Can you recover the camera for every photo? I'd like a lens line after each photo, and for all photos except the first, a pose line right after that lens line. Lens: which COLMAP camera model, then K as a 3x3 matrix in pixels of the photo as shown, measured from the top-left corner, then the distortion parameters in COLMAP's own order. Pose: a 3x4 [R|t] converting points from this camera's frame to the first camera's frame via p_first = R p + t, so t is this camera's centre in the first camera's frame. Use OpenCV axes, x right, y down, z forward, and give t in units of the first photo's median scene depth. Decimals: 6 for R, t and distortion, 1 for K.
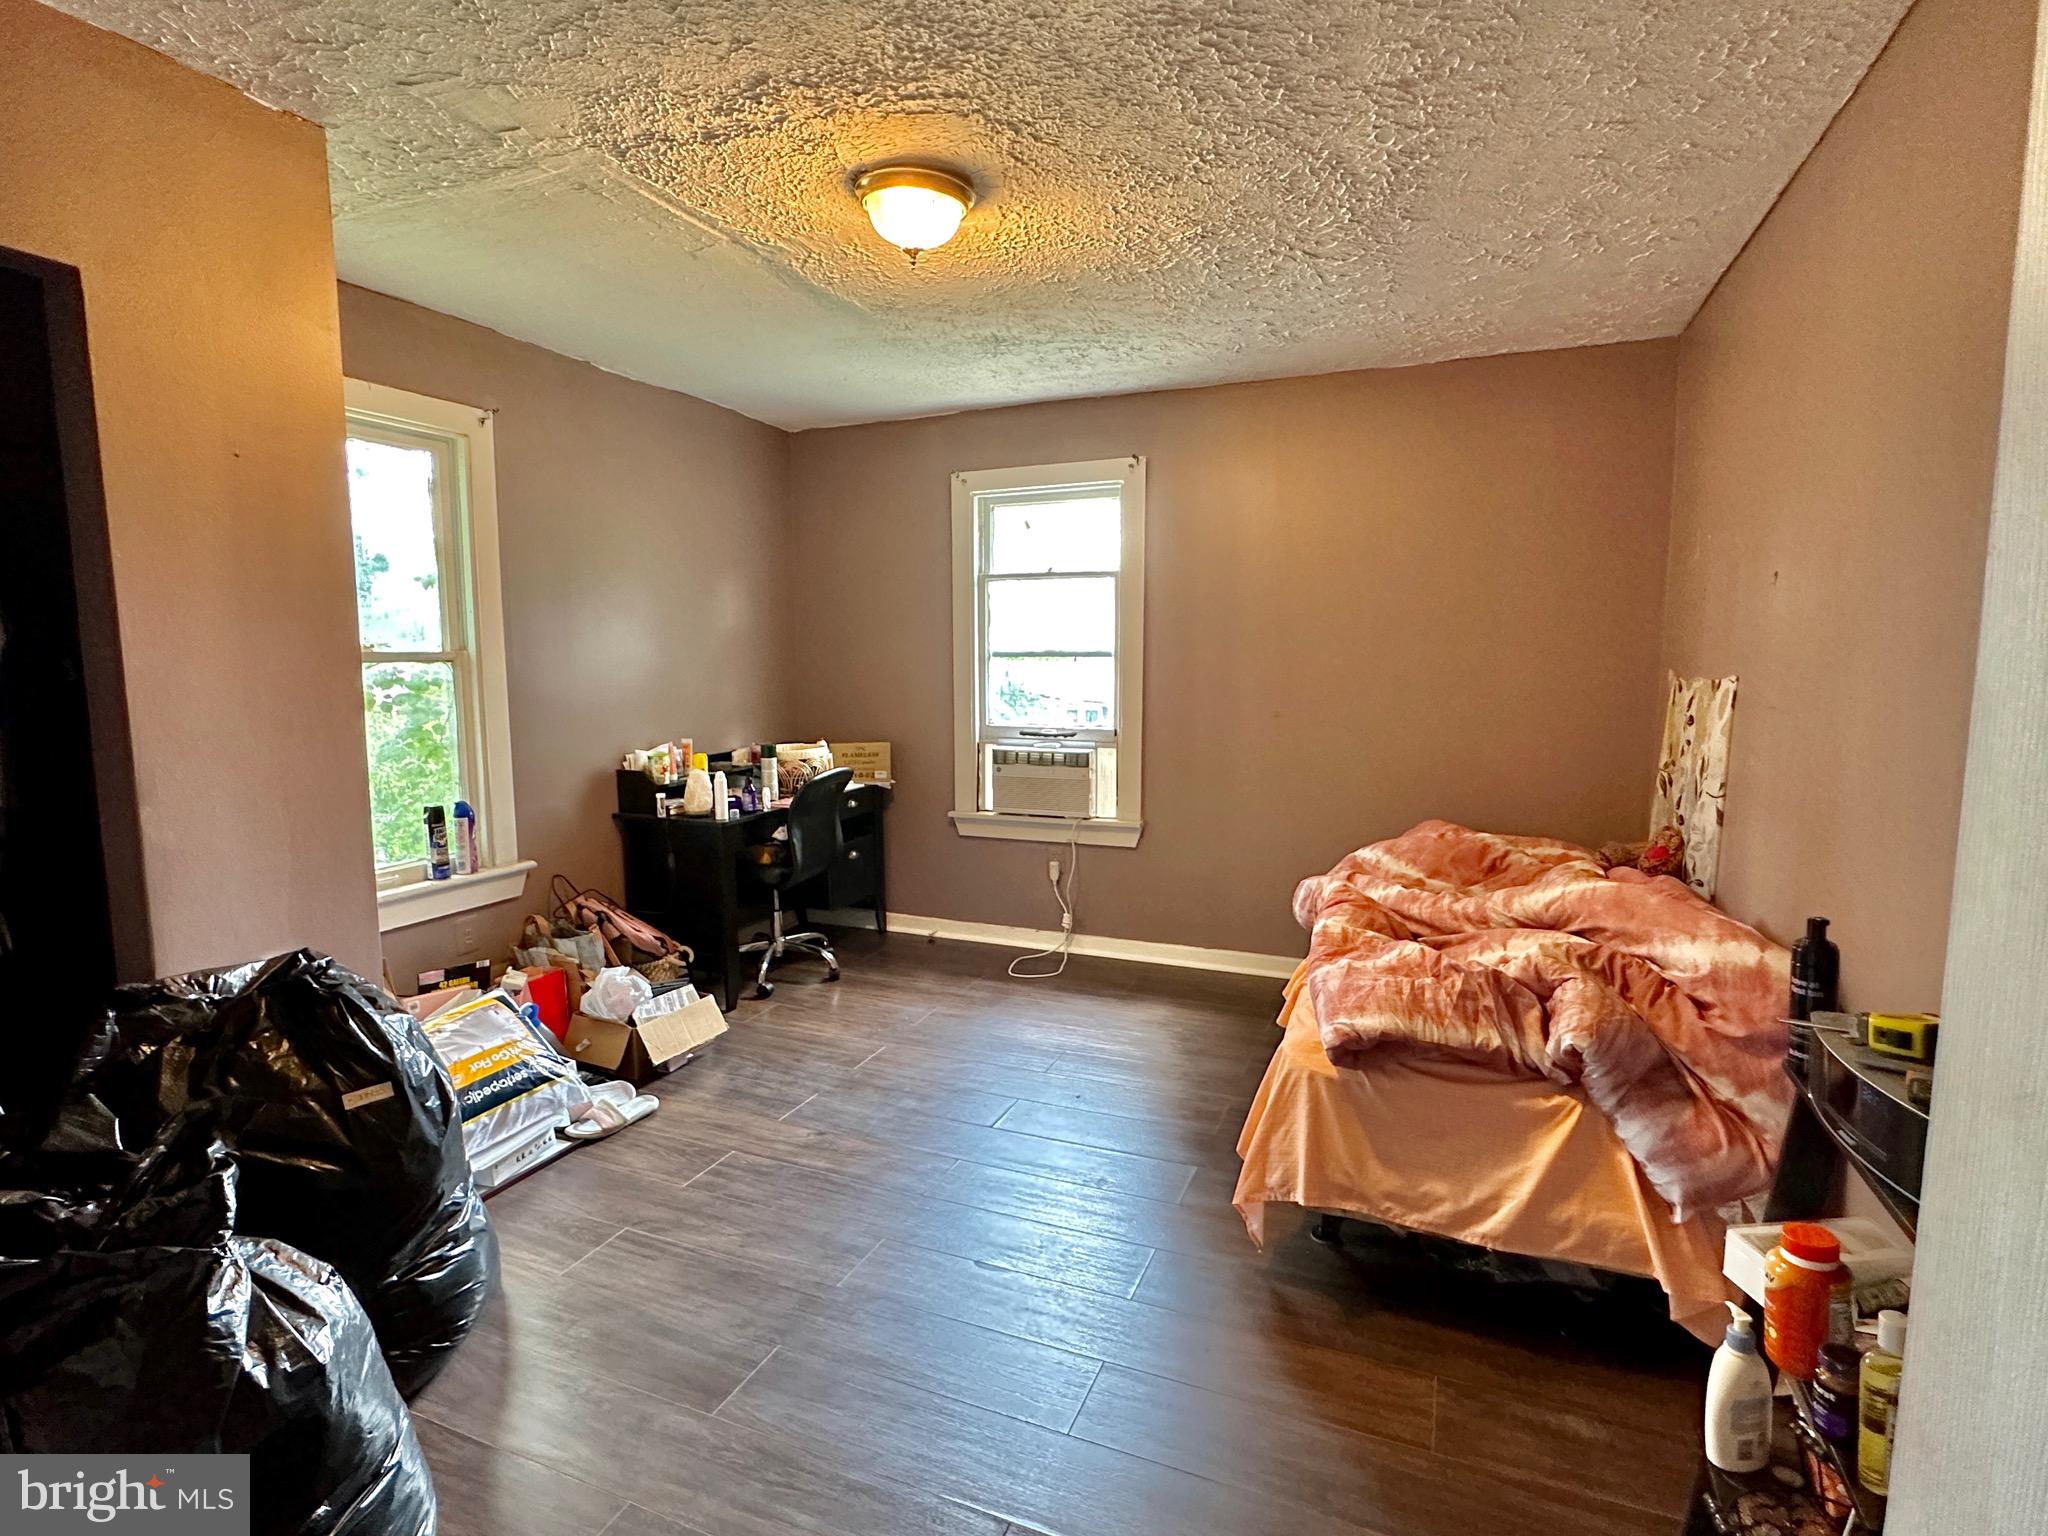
lens RADIAL K [[1016.7, 0, 1025.6], [0, 1016.7, 767.1], [0, 0, 1]] dist [-0.001506, 0.001017]
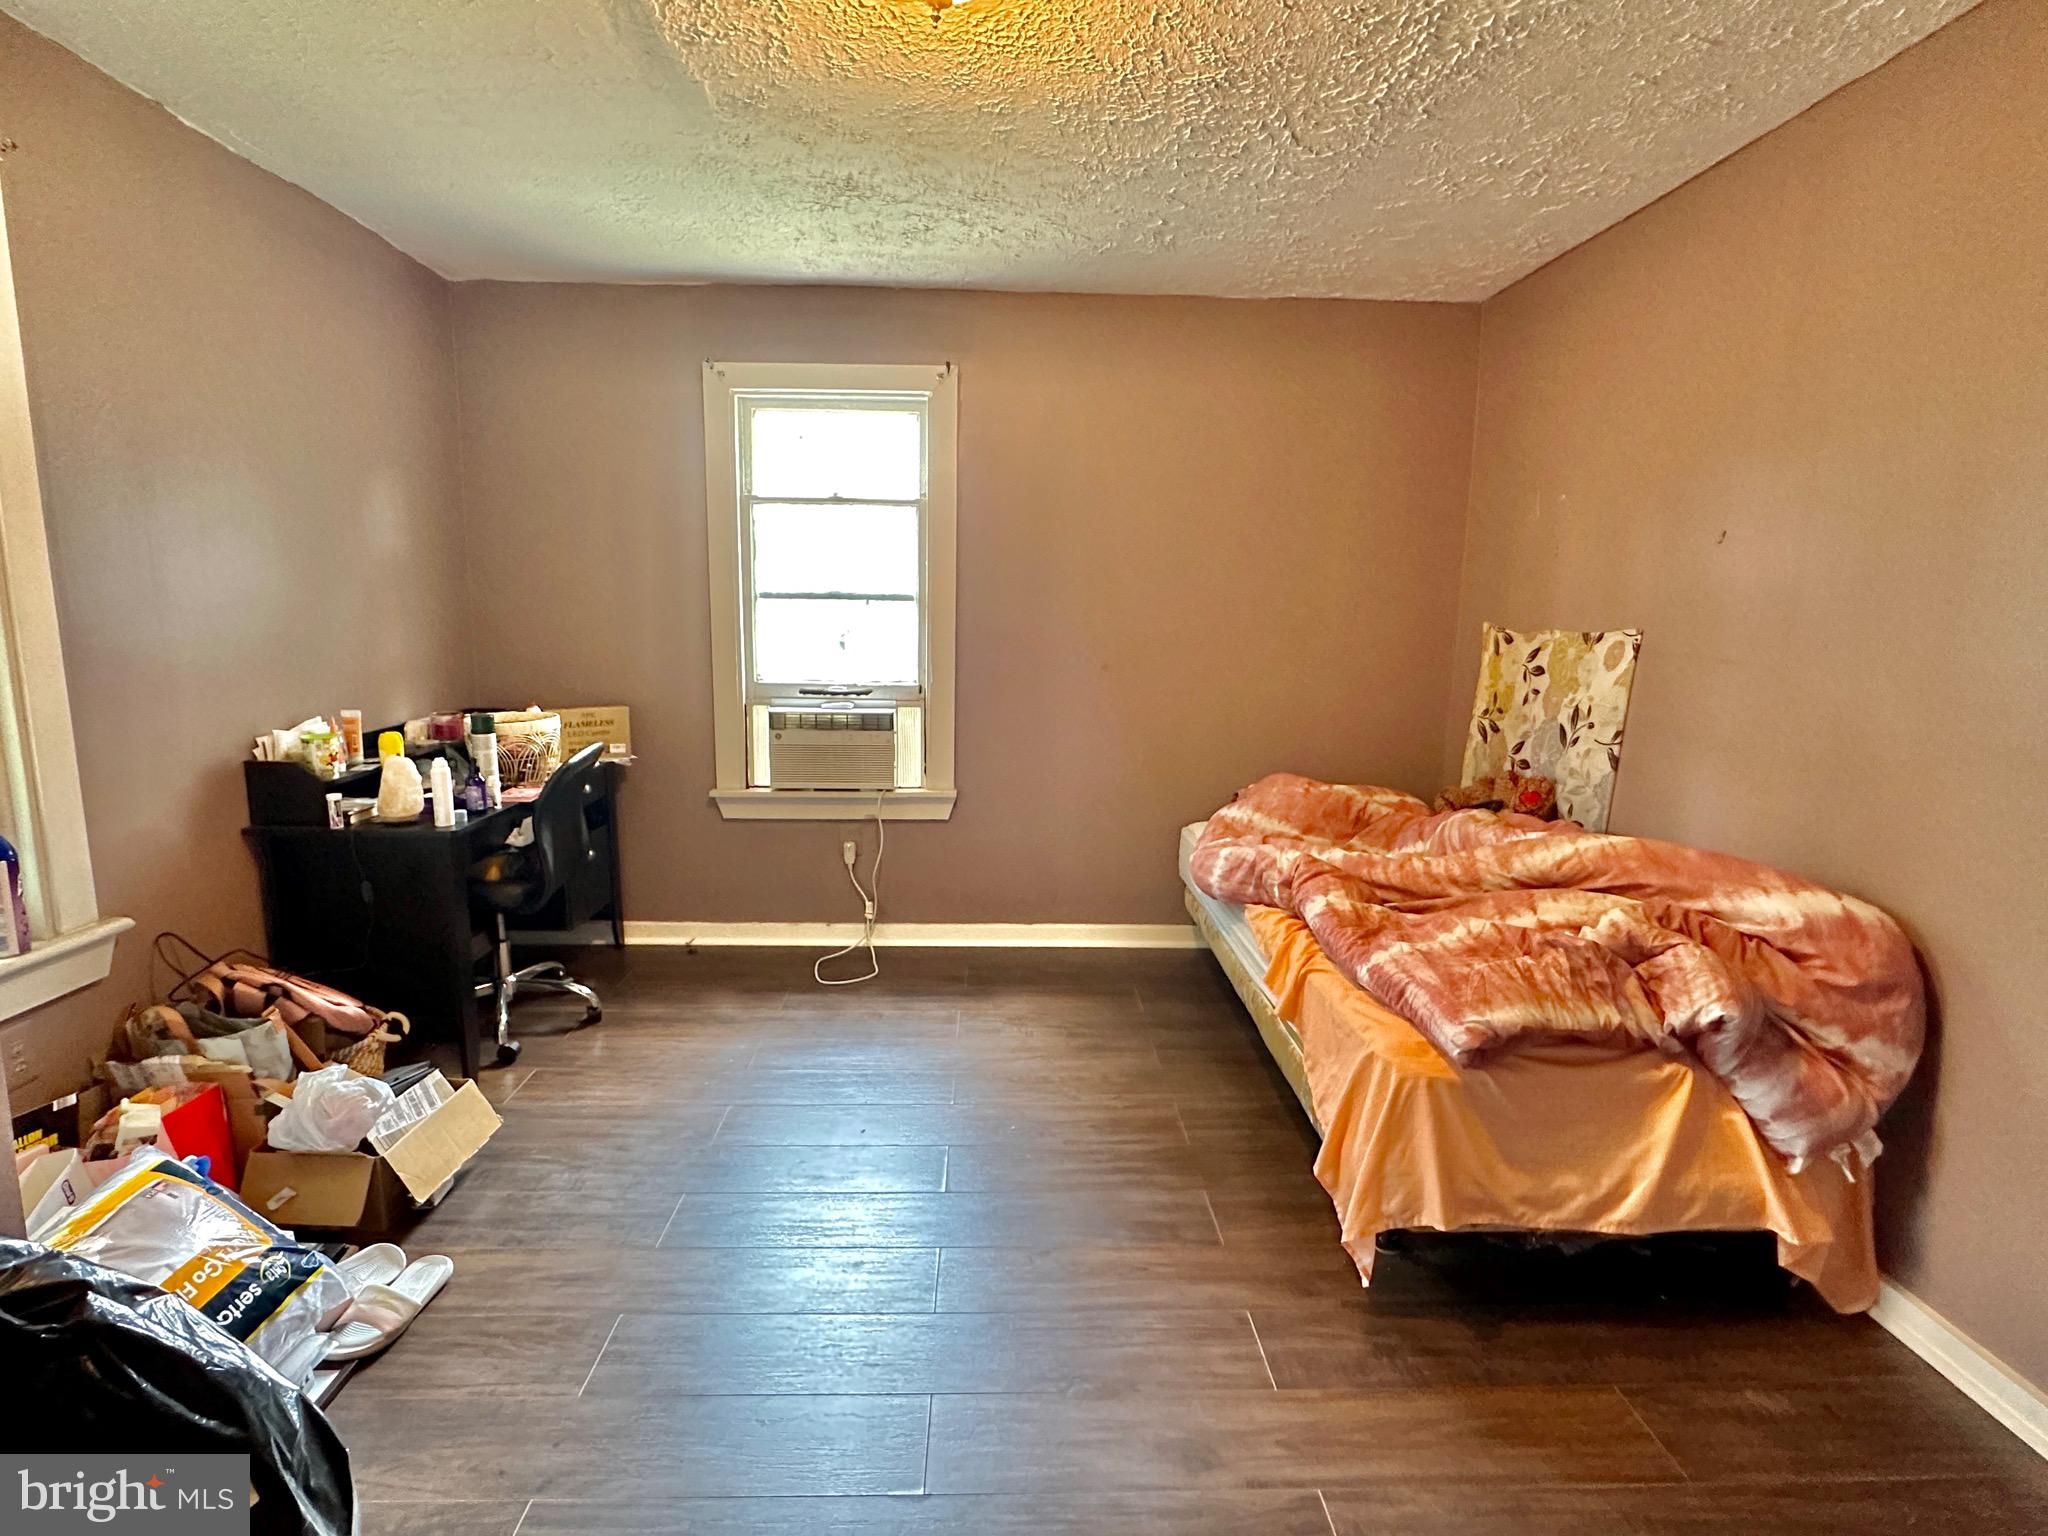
lens RADIAL K [[1016.7, 0, 1022.0], [0, 1016.7, 765.9], [0, 0, 1]] dist [-0.001506, 0.001017]
pose [[0.909144, -0.049776, 0.413498, -0.250308], [0.028333, 0.997924, 0.057832, -0.020802], [-0.415518, -0.040862, 0.908667, 0.225643]]
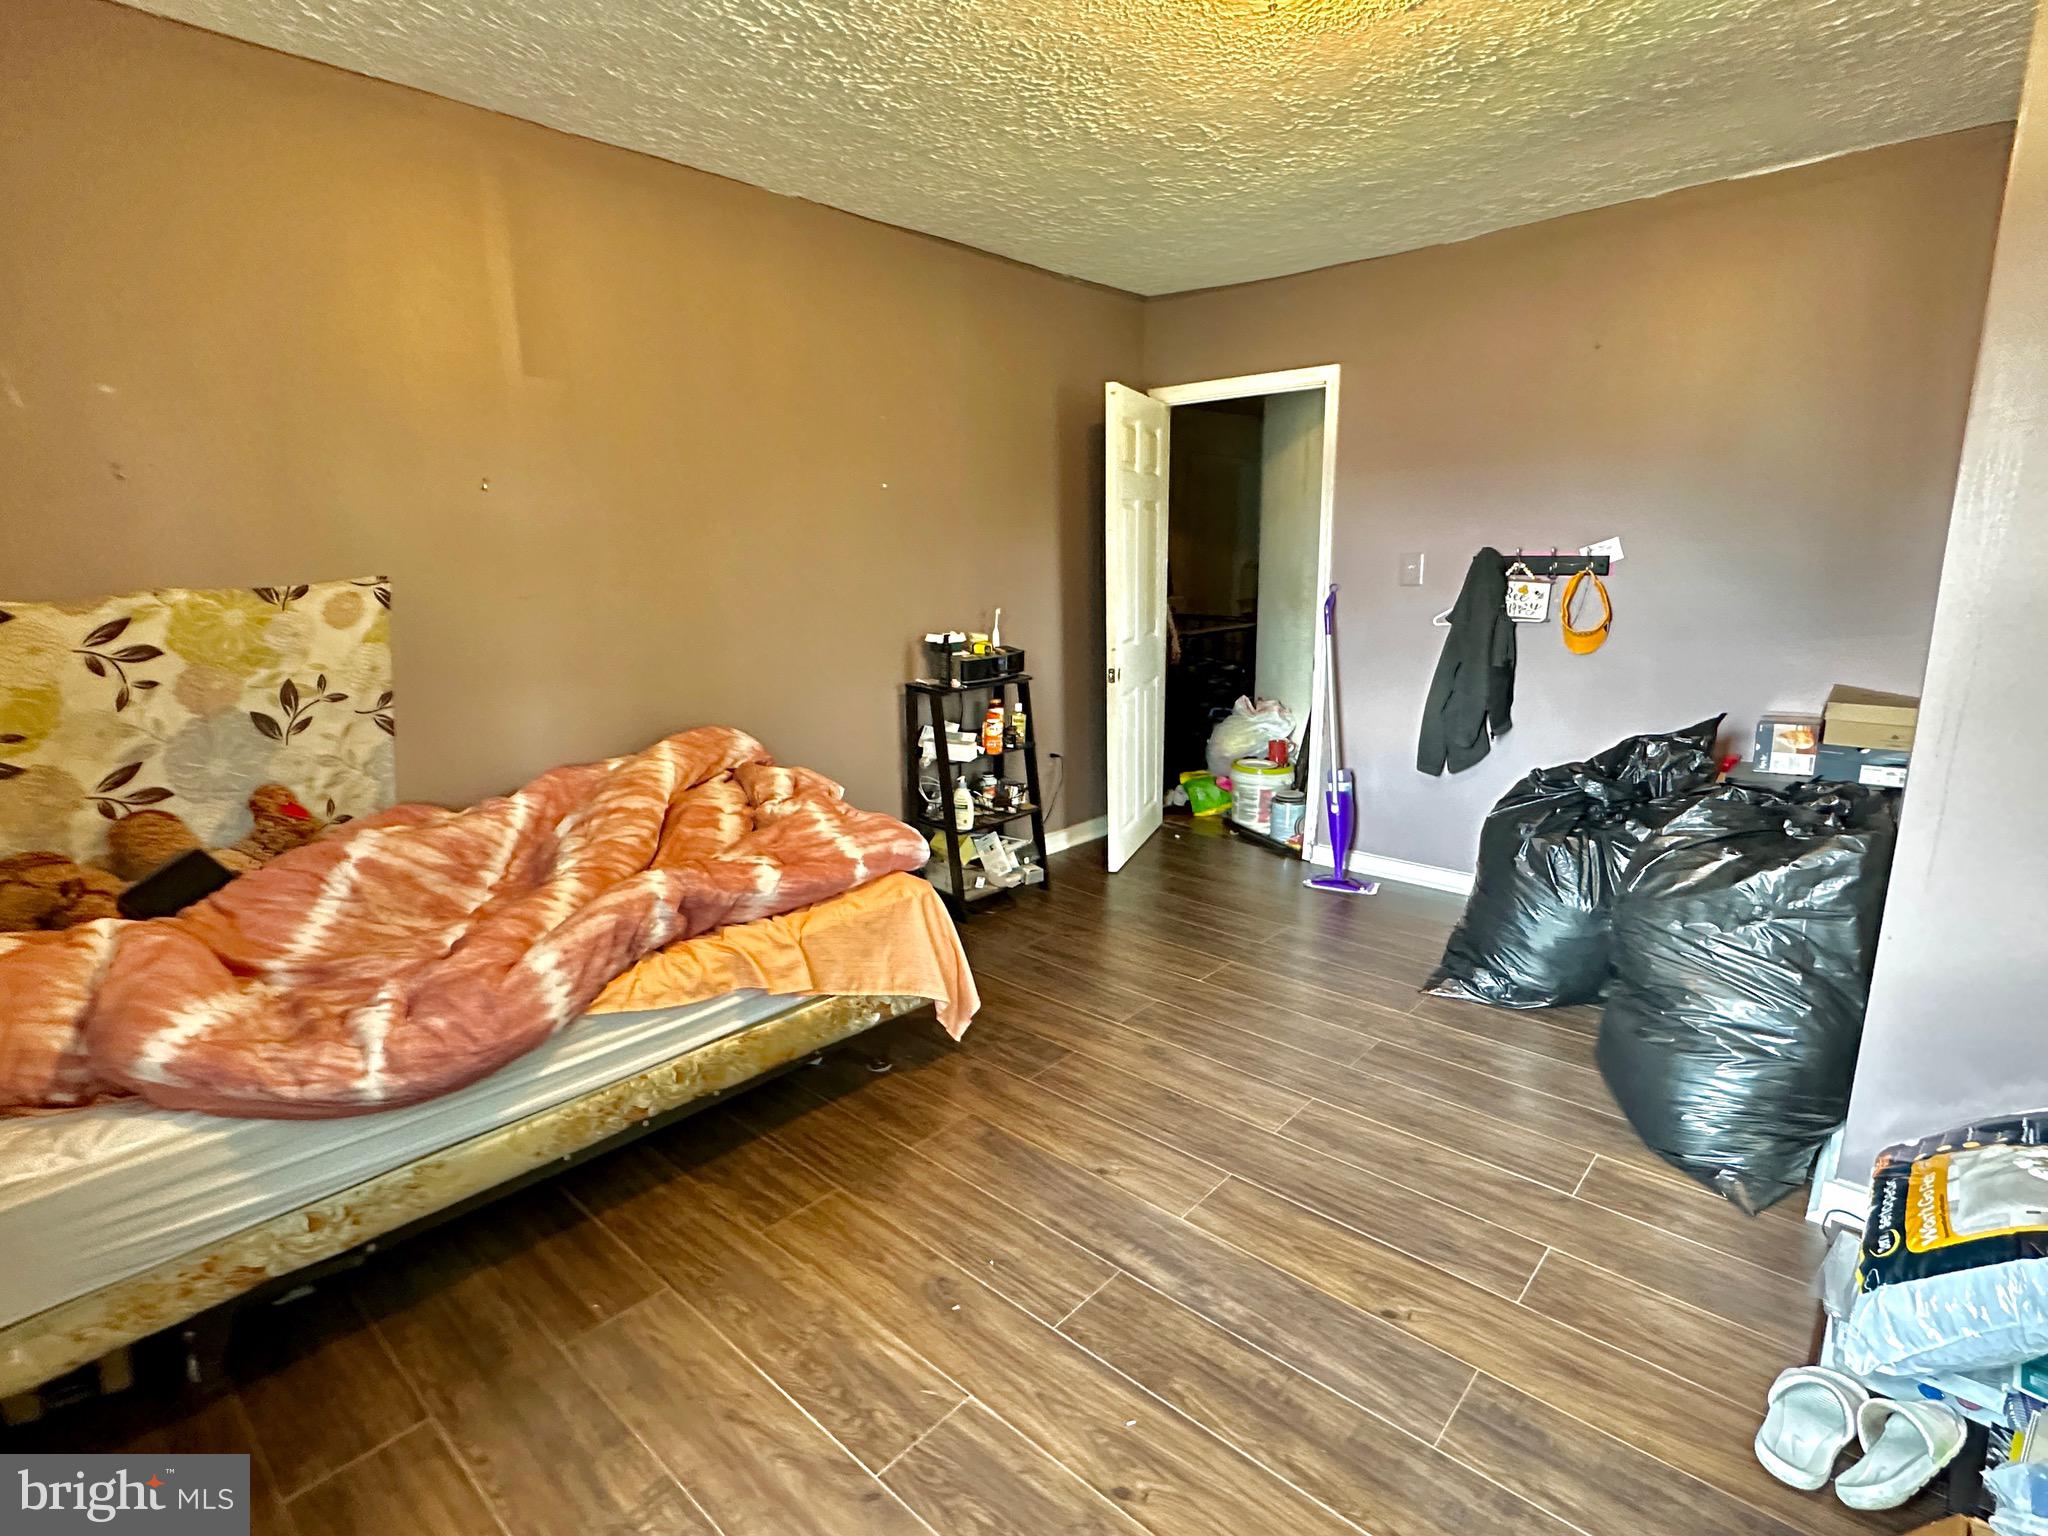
lens RADIAL K [[1016.7, 0, 1026.1], [0, 1016.7, 770.1], [0, 0, 1]] dist [-0.001506, 0.001017]
pose [[-0.943188, -0.055958, 0.327513, -0.170180], [0.054417, 0.946390, 0.318410, -0.117576], [-0.327772, 0.318143, -0.889579, 1.069387]]
